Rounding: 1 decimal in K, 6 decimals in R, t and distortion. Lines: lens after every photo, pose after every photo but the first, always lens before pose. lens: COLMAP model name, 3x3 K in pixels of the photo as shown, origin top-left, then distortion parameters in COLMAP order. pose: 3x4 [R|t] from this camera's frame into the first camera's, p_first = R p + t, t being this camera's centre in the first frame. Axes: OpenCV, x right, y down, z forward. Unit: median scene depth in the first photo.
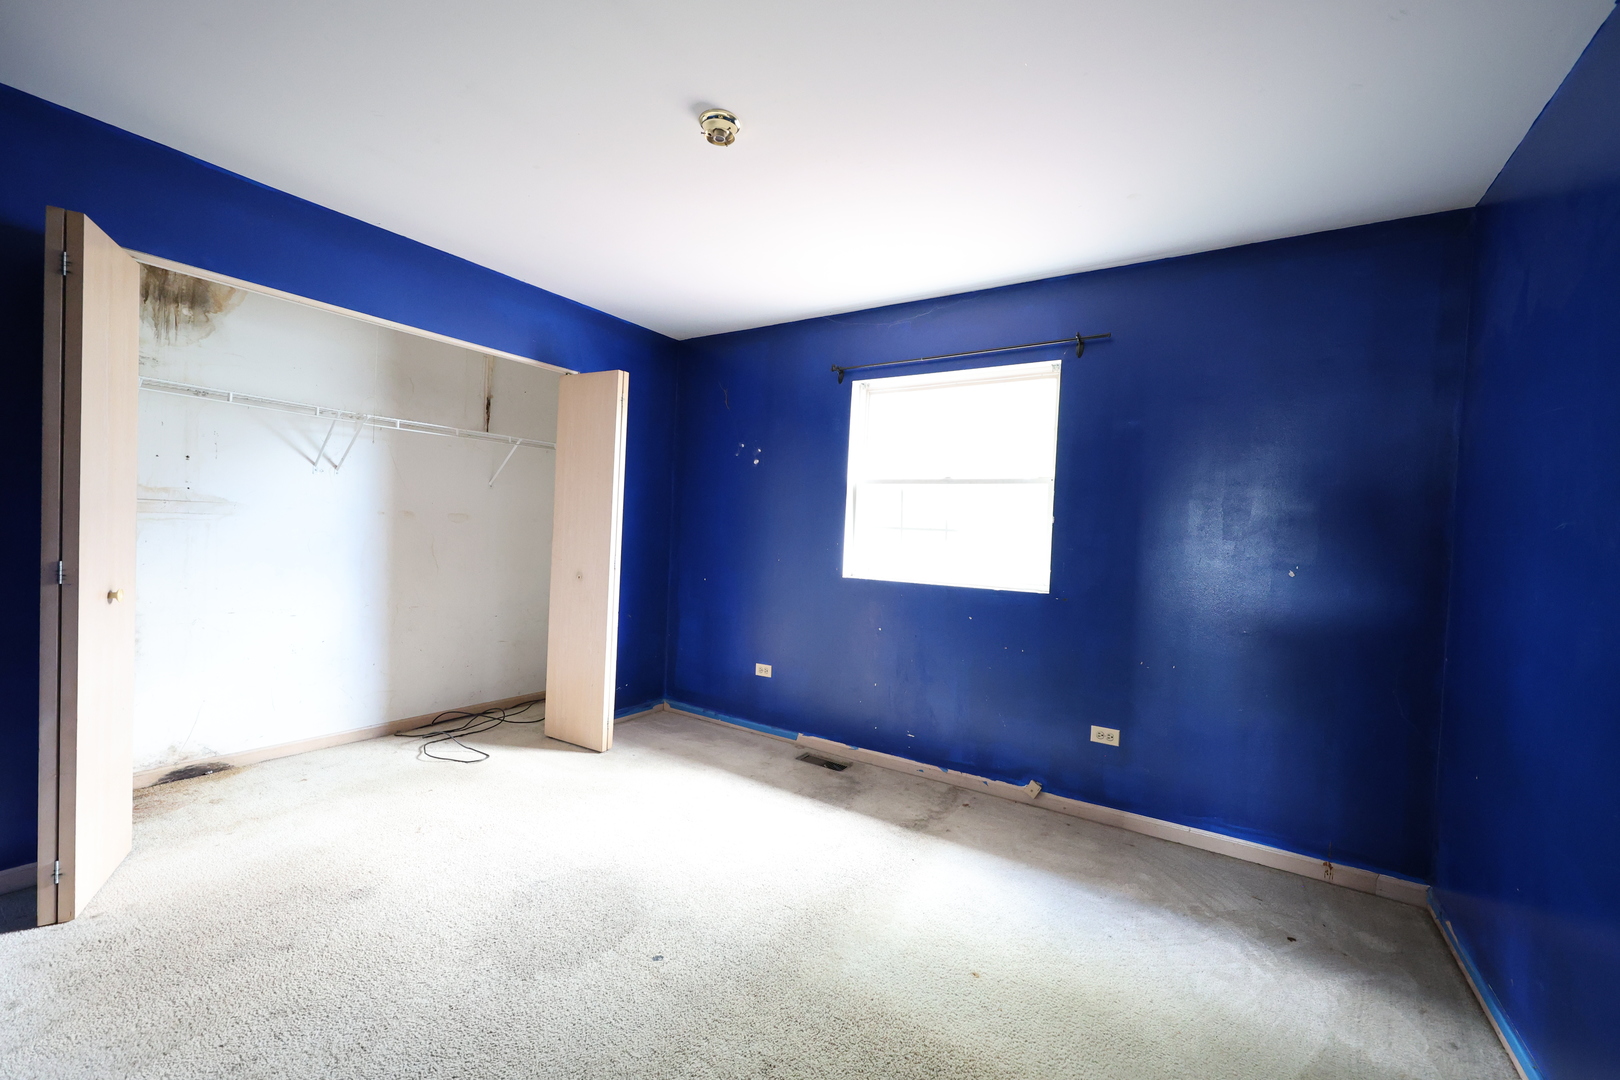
lens RADIAL K [[647.0, 0, 813.3], [0, 647.0, 543.0], [0, 0, 1]] dist [-0.000800, 0.000177]
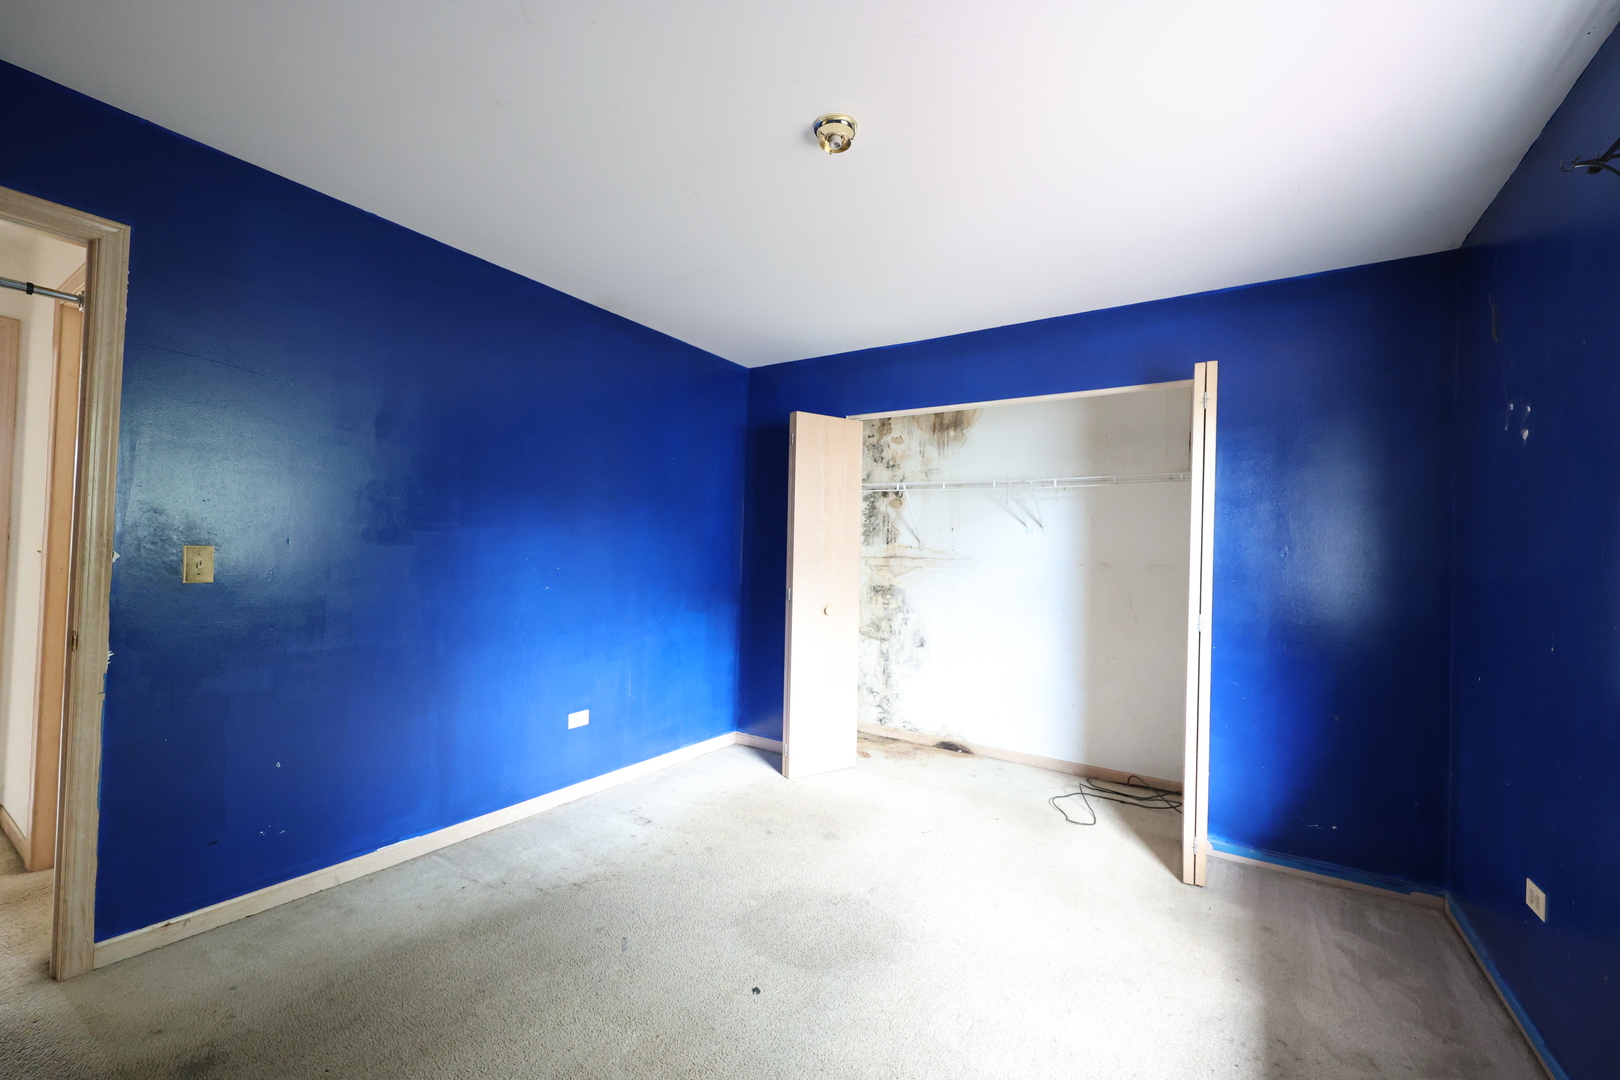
lens RADIAL K [[647.0, 0, 814.0], [0, 647.0, 543.3], [0, 0, 1]] dist [-0.000800, 0.000177]
pose [[0.003929, -0.062967, -0.998008, 0.471915], [-0.046941, 0.996904, -0.063082, 0.007444], [0.998890, 0.047095, 0.000961, 0.625742]]
